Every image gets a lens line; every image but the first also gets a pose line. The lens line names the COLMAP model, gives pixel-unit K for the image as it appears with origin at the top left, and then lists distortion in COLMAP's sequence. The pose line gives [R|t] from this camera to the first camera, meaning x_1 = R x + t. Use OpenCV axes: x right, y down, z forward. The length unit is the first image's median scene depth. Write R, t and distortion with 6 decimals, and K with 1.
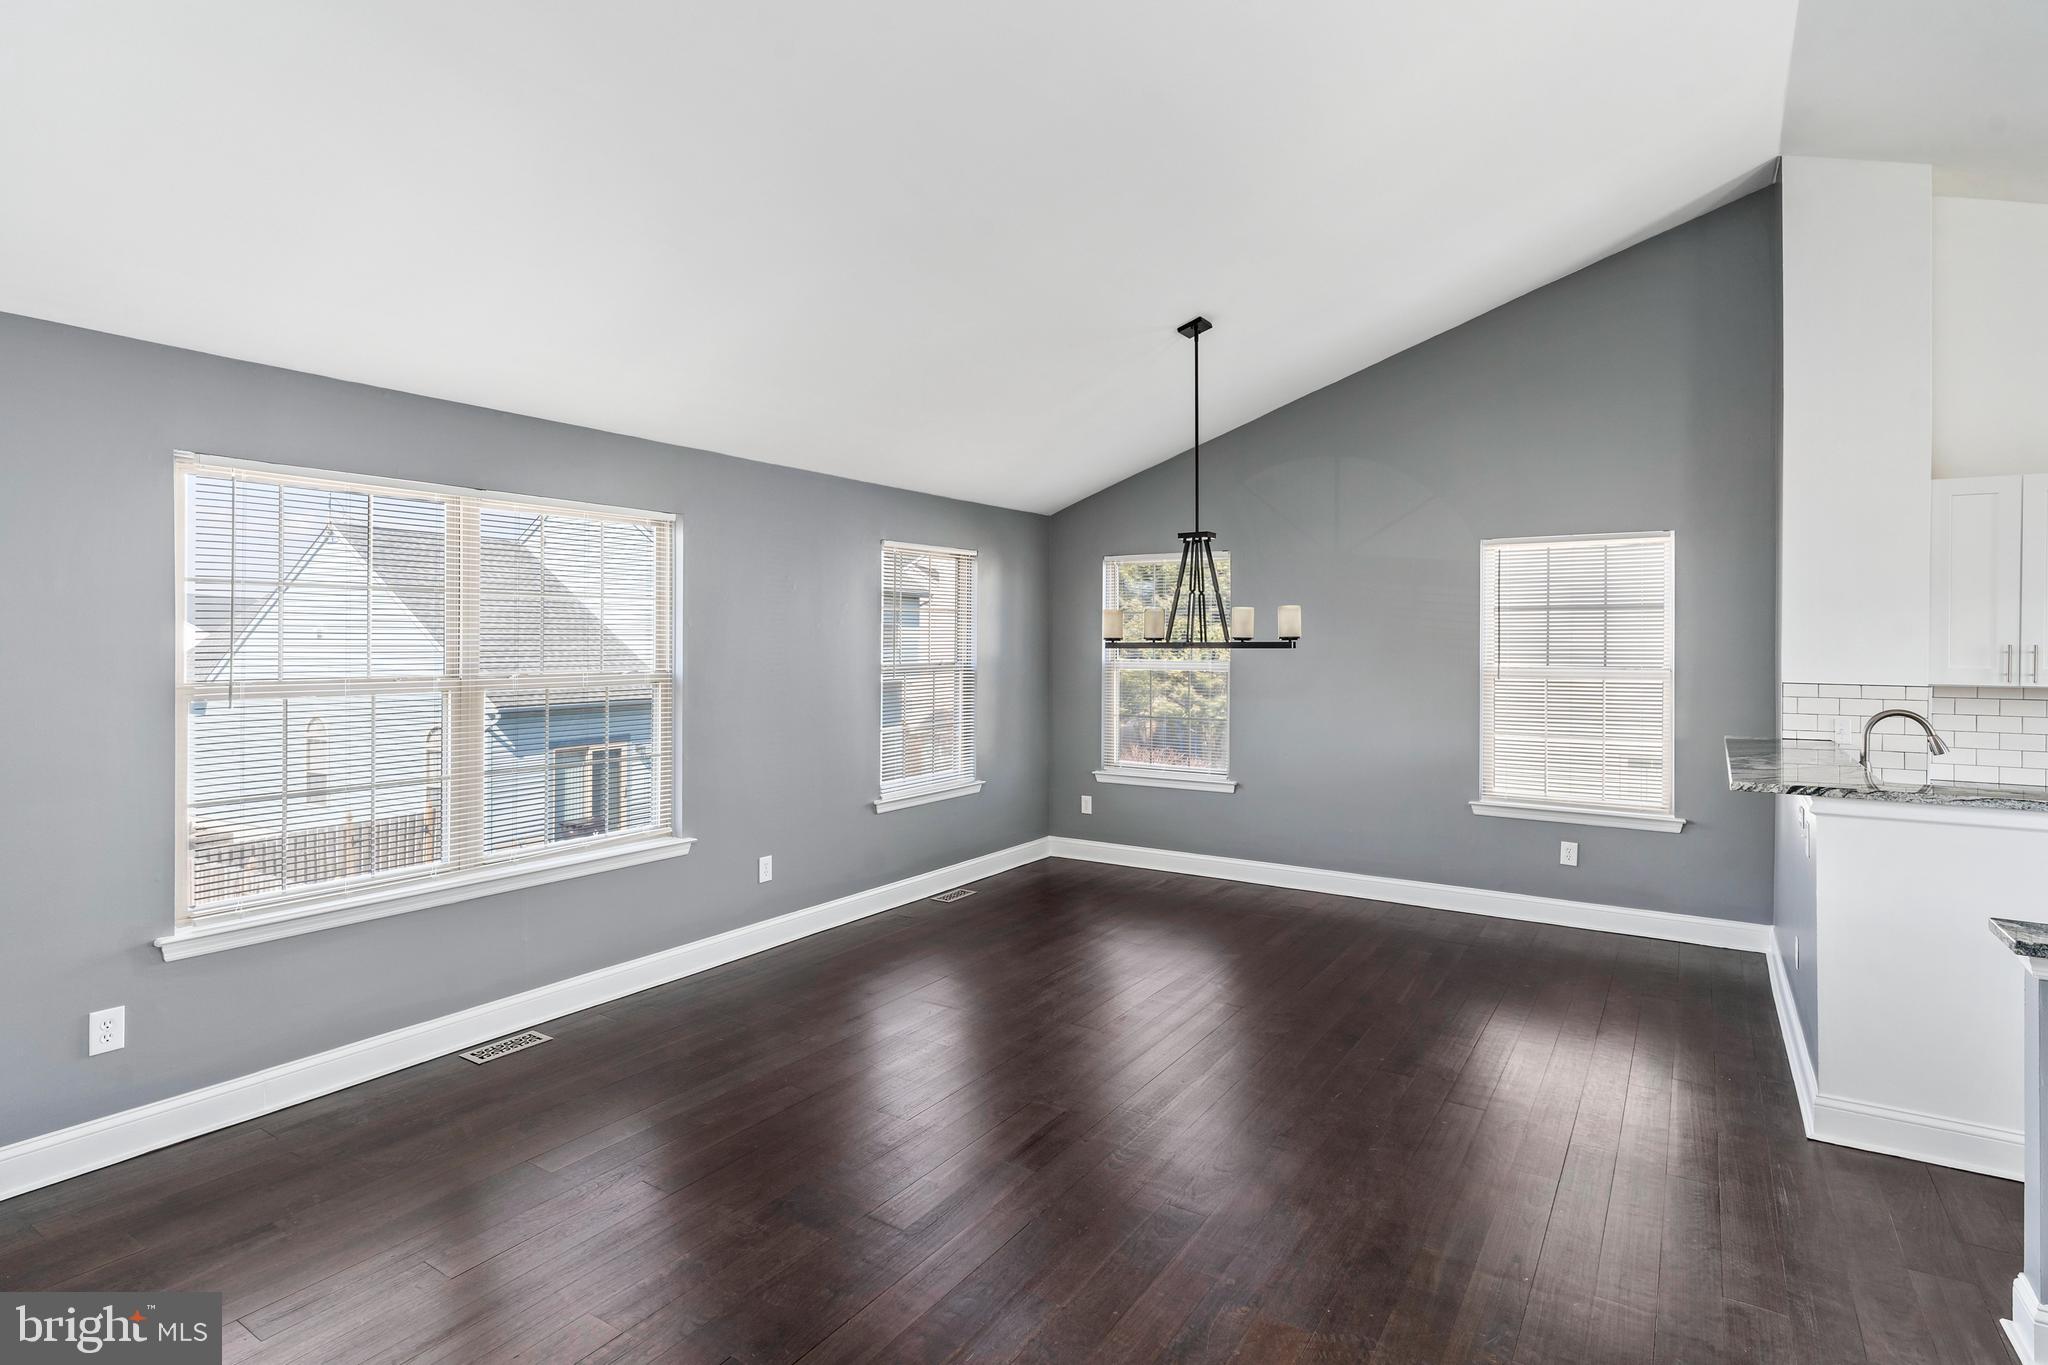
lens RADIAL K [[1044.1, 0, 985.4], [0, 1044.1, 647.8], [0, 0, 1]] dist [-0.001589, 0.000194]
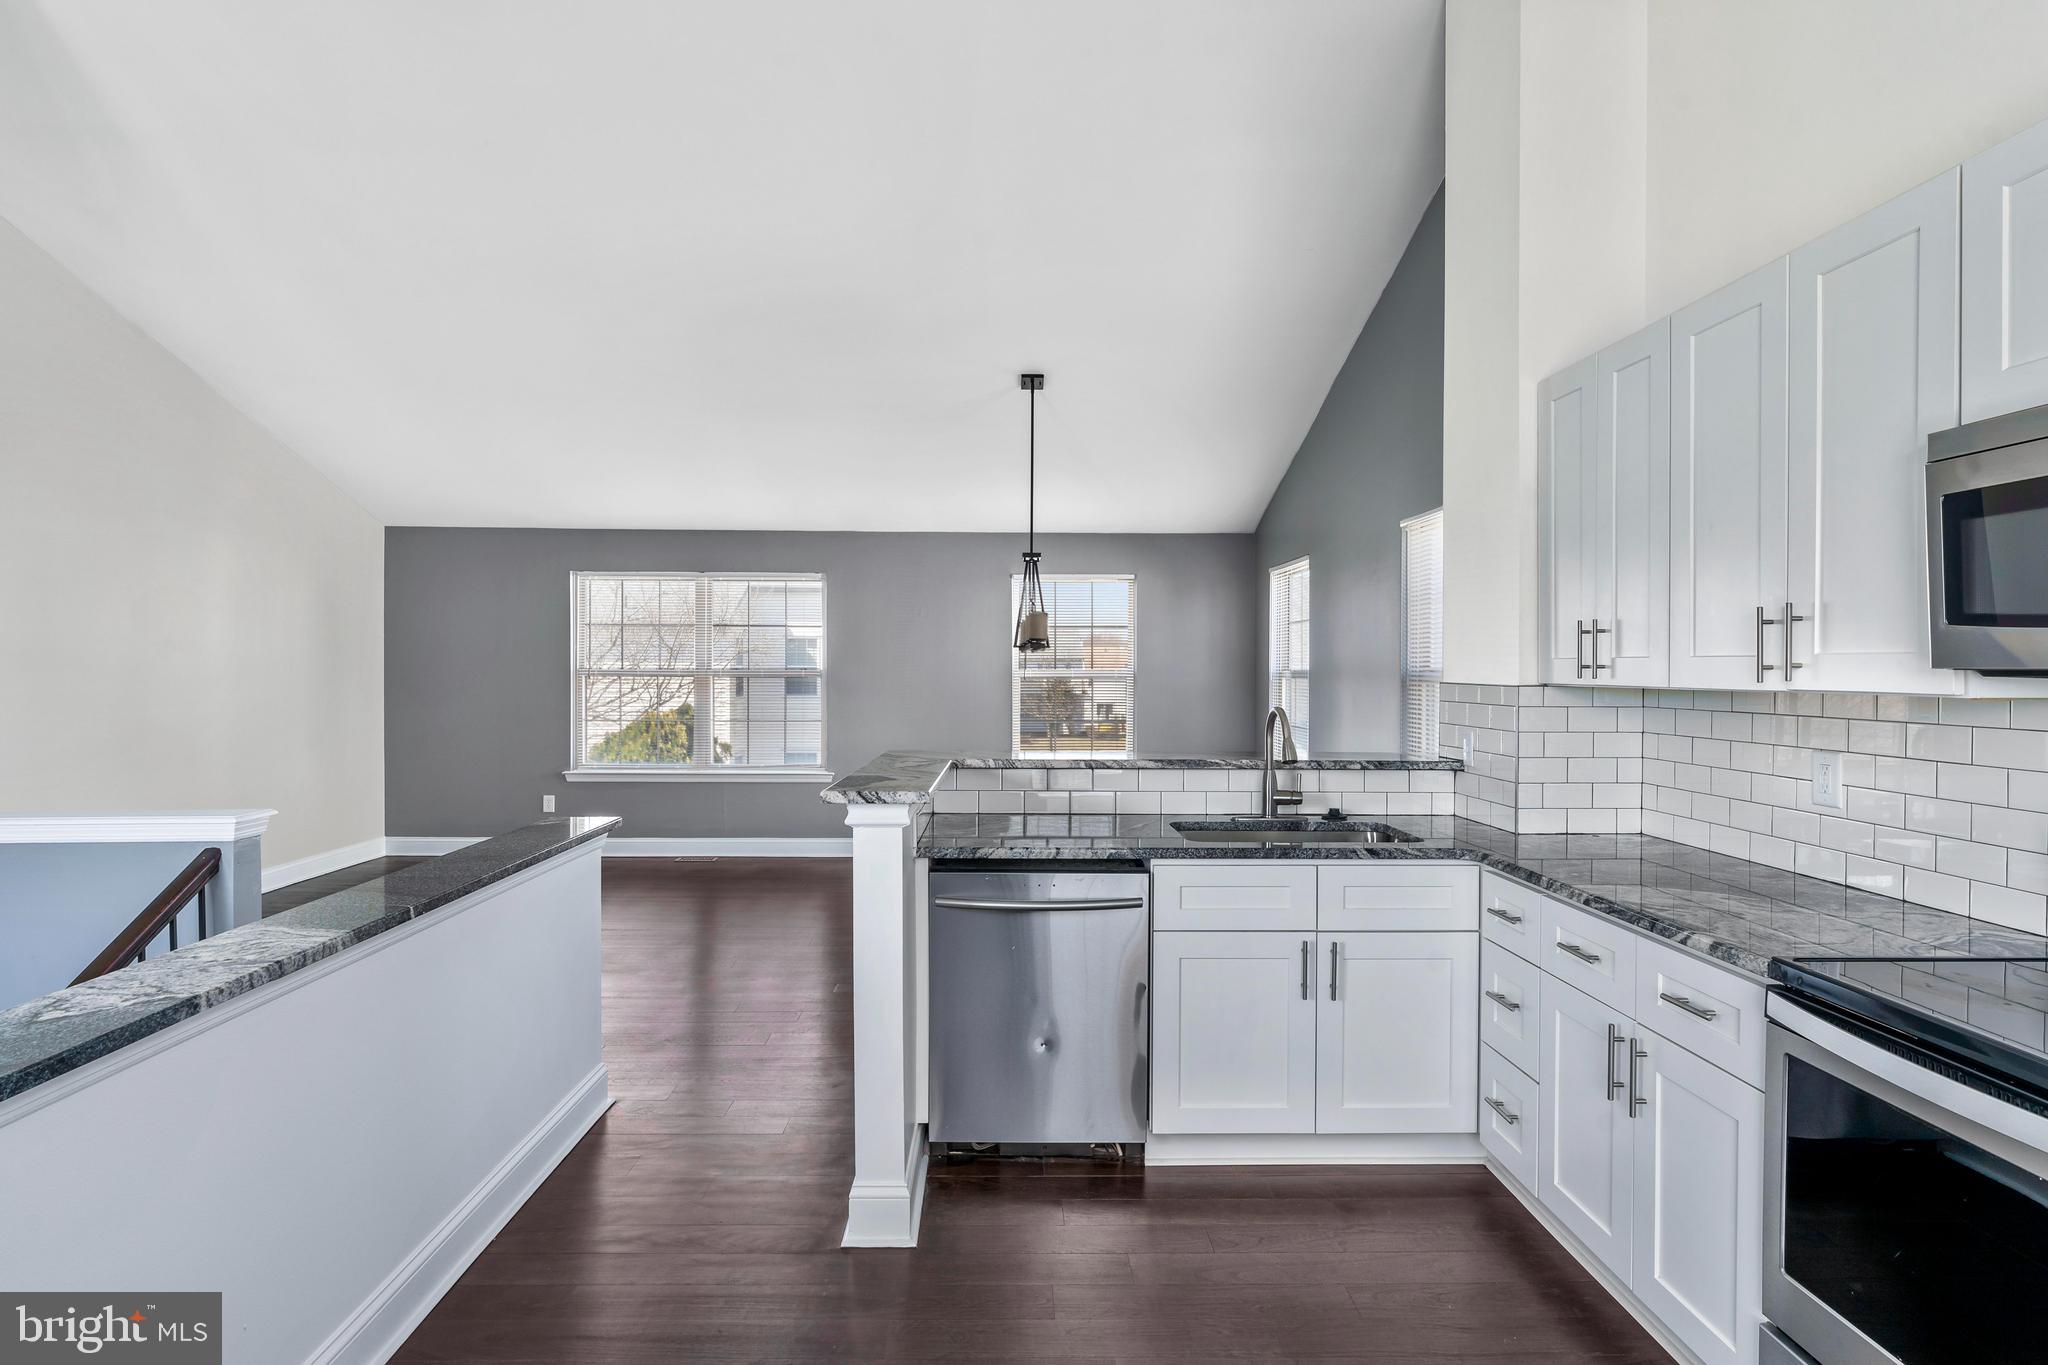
lens RADIAL K [[1054.8, 0, 1018.5], [0, 1054.8, 672.4], [0, 0, 1]] dist [-0.000394, 0.001565]
pose [[0.572490, 0.001945, -0.819909, 1.183434], [-0.012788, 0.999897, -0.006557, 0.033937], [0.819812, 0.014239, 0.572456, 0.297564]]
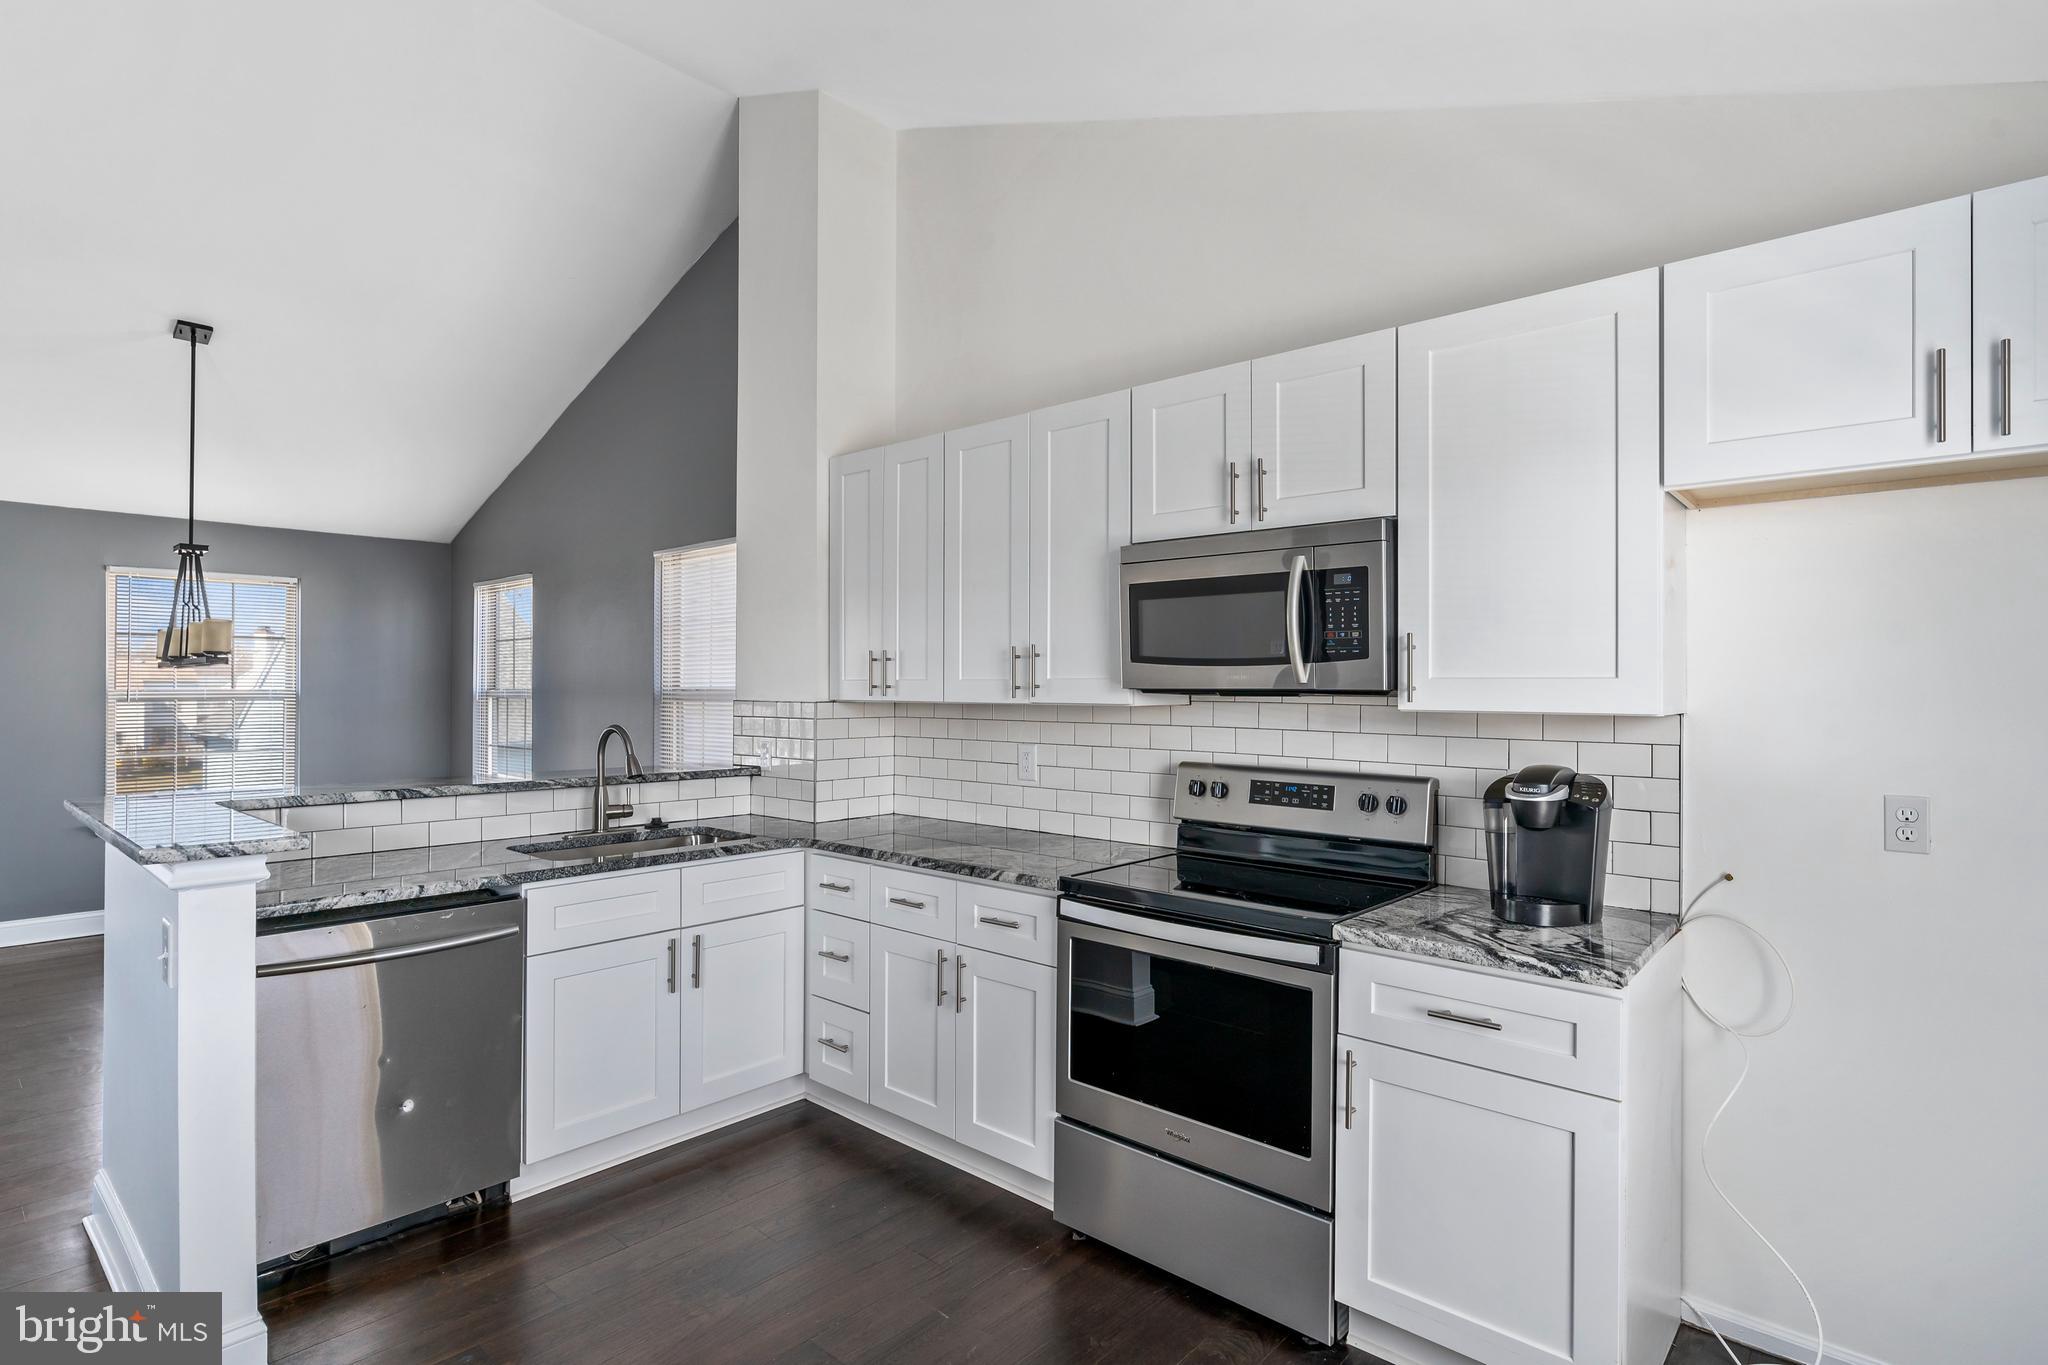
lens RADIAL K [[1020.5, 0, 1019.6], [0, 1020.5, 679.2], [0, 0, 1]] dist [0.000986, 0.000686]
pose [[0.989596, -0.002486, -0.143849, 1.091142], [-0.000875, 0.999728, -0.023299, 0.034494], [0.143868, 0.023183, 0.989325, 0.181637]]
